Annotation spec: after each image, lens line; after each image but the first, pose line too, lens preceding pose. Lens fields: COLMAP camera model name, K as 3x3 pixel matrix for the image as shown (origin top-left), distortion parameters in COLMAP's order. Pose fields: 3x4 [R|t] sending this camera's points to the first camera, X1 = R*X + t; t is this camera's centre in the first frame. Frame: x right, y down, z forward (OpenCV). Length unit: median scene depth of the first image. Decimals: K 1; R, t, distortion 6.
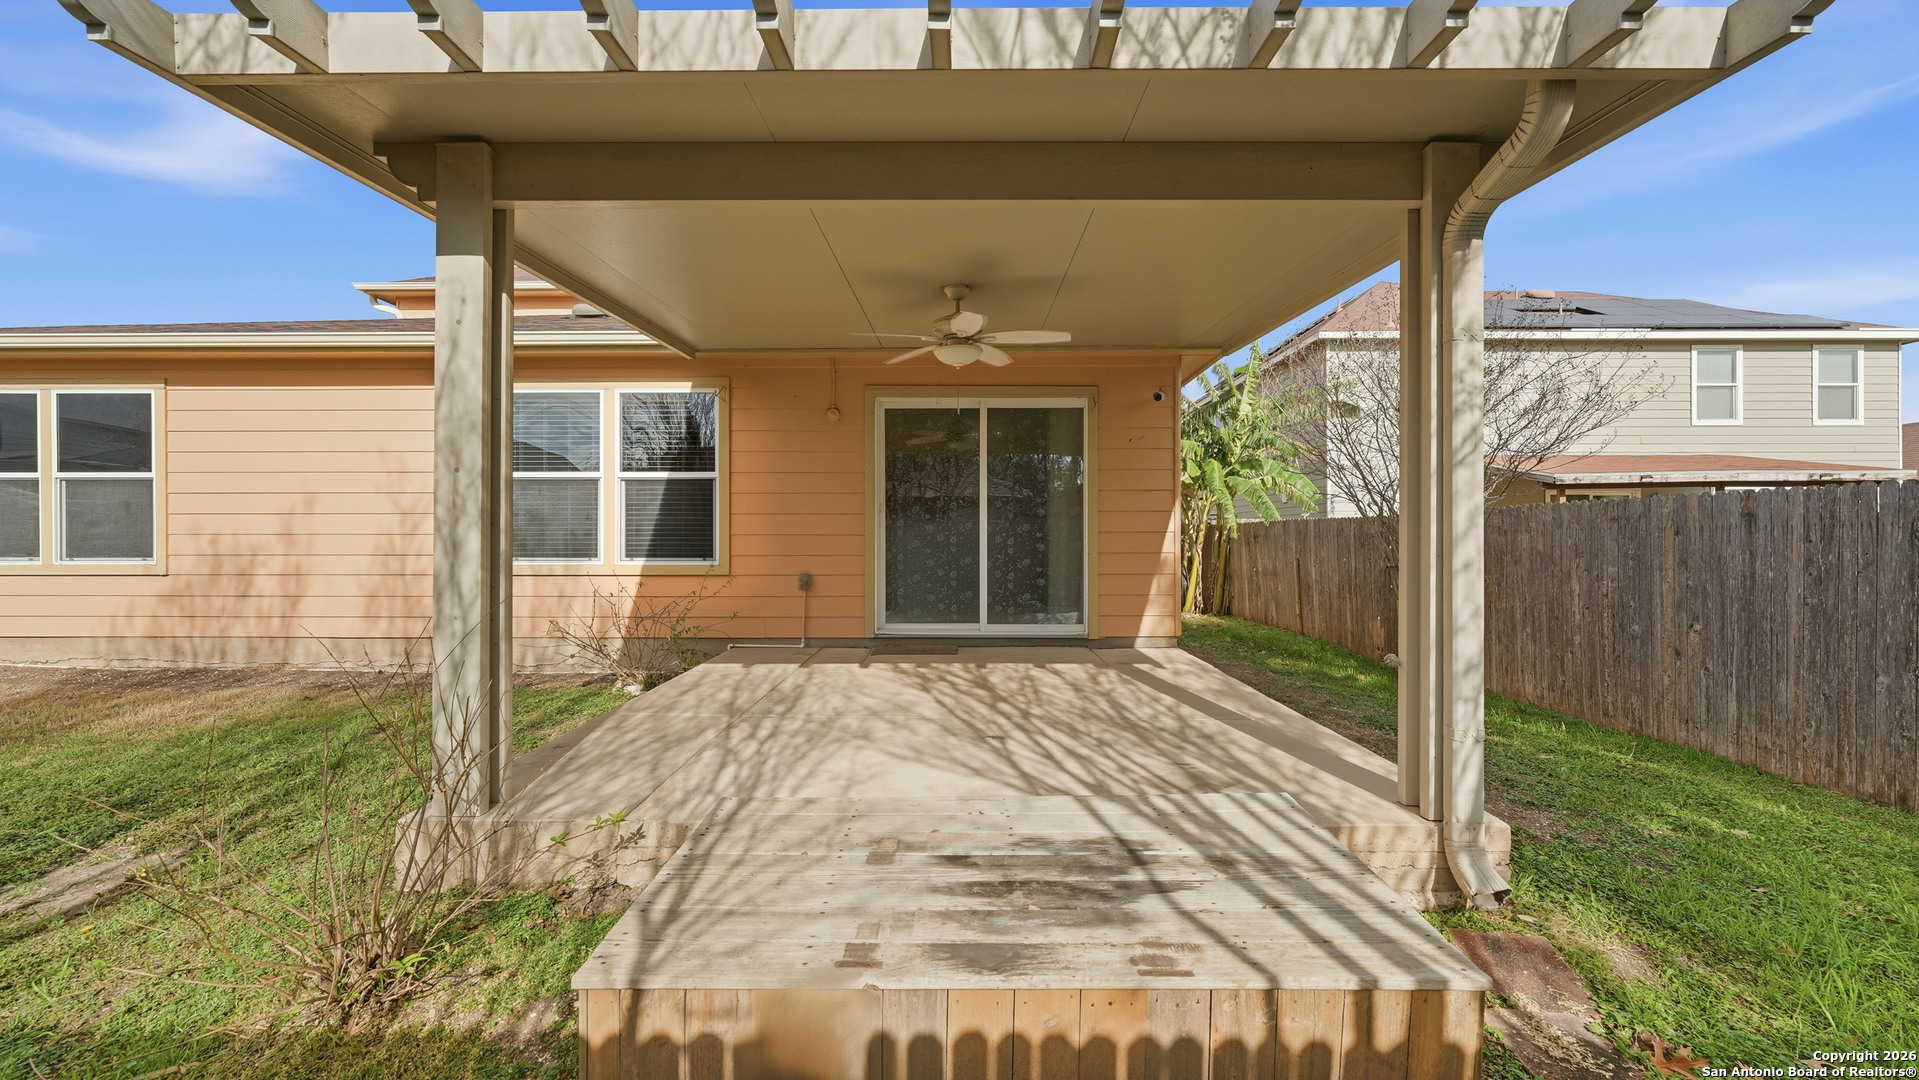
lens RADIAL K [[769.9, 0, 958.5], [0, 769.9, 547.9], [0, 0, 1]] dist [-0.003720, 0.001130]
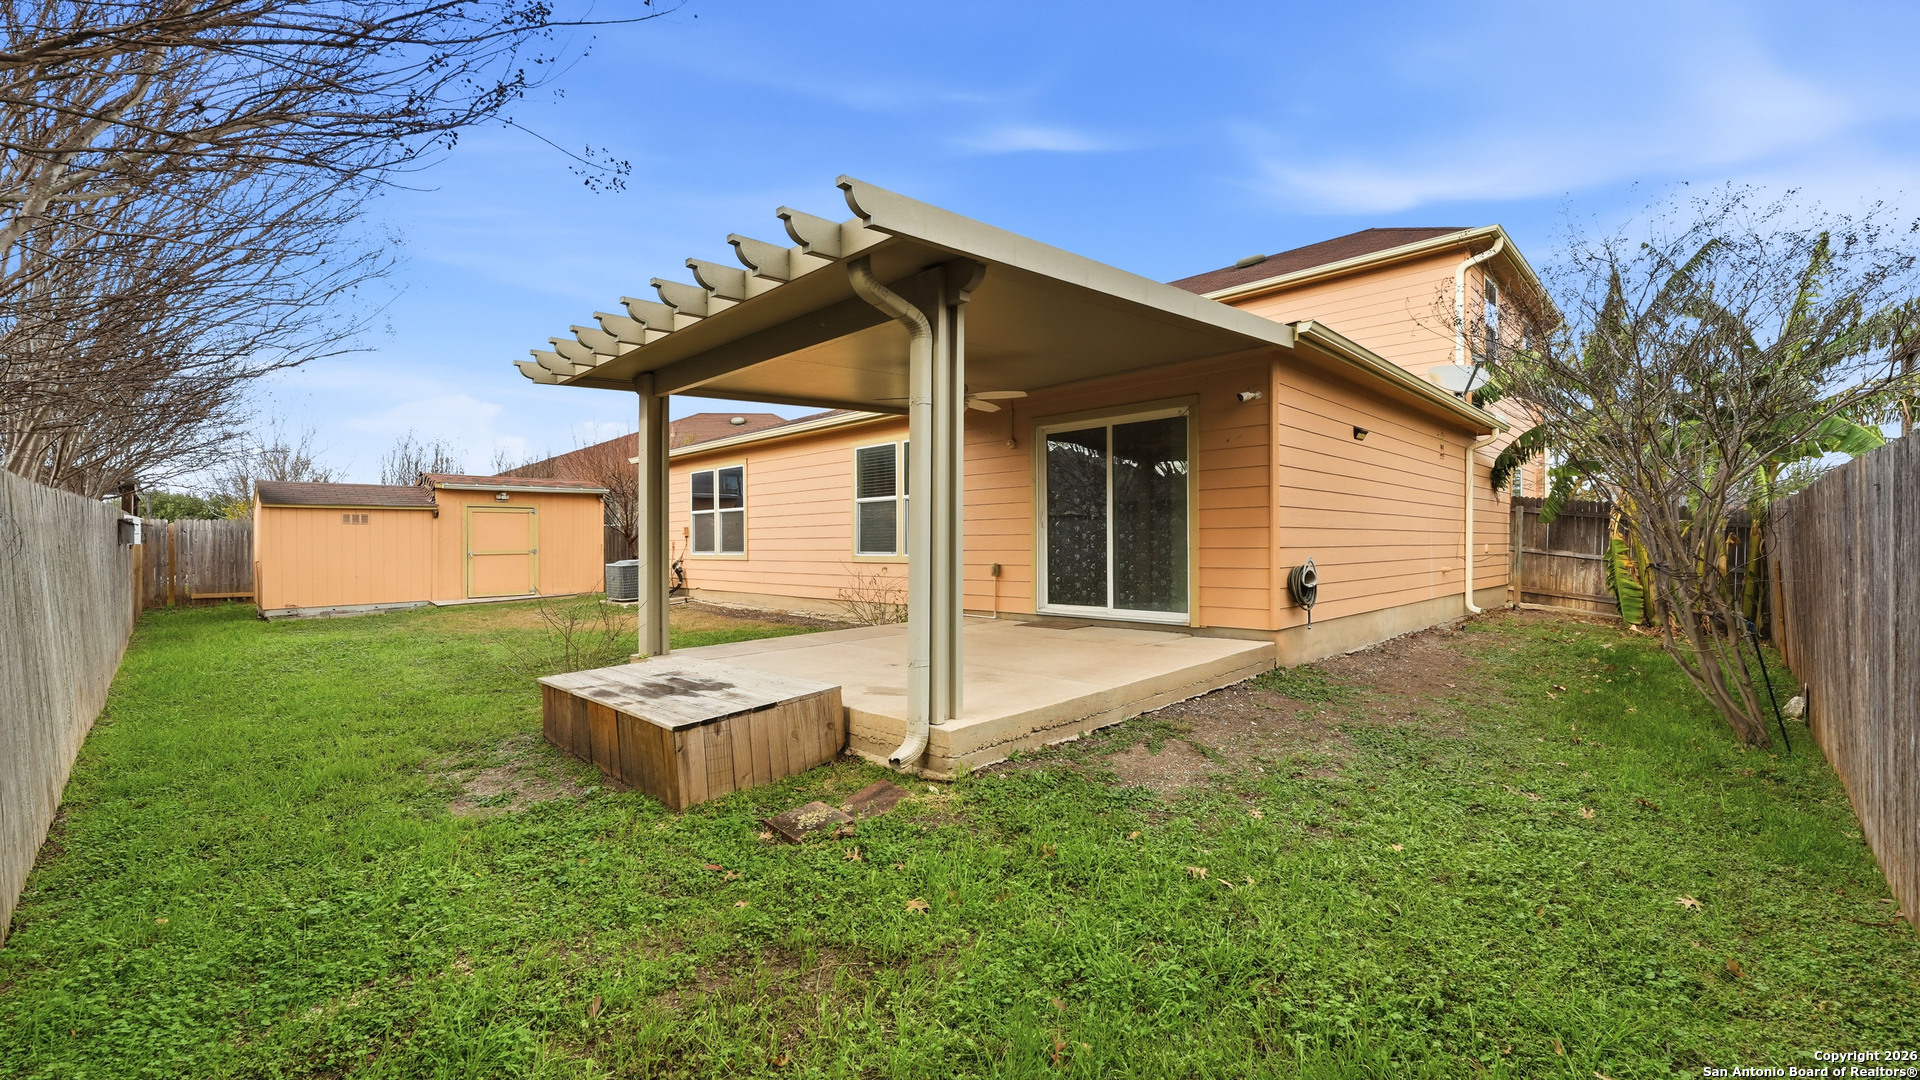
lens RADIAL K [[770.3, 0, 963.4], [0, 770.3, 538.8], [0, 0, 1]] dist [-0.003720, 0.001130]
pose [[0.716193, -0.010511, -0.697823, 0.694470], [0.006362, 0.999943, -0.008533, 0.000847], [0.697873, 0.001672, 0.716219, -0.000745]]
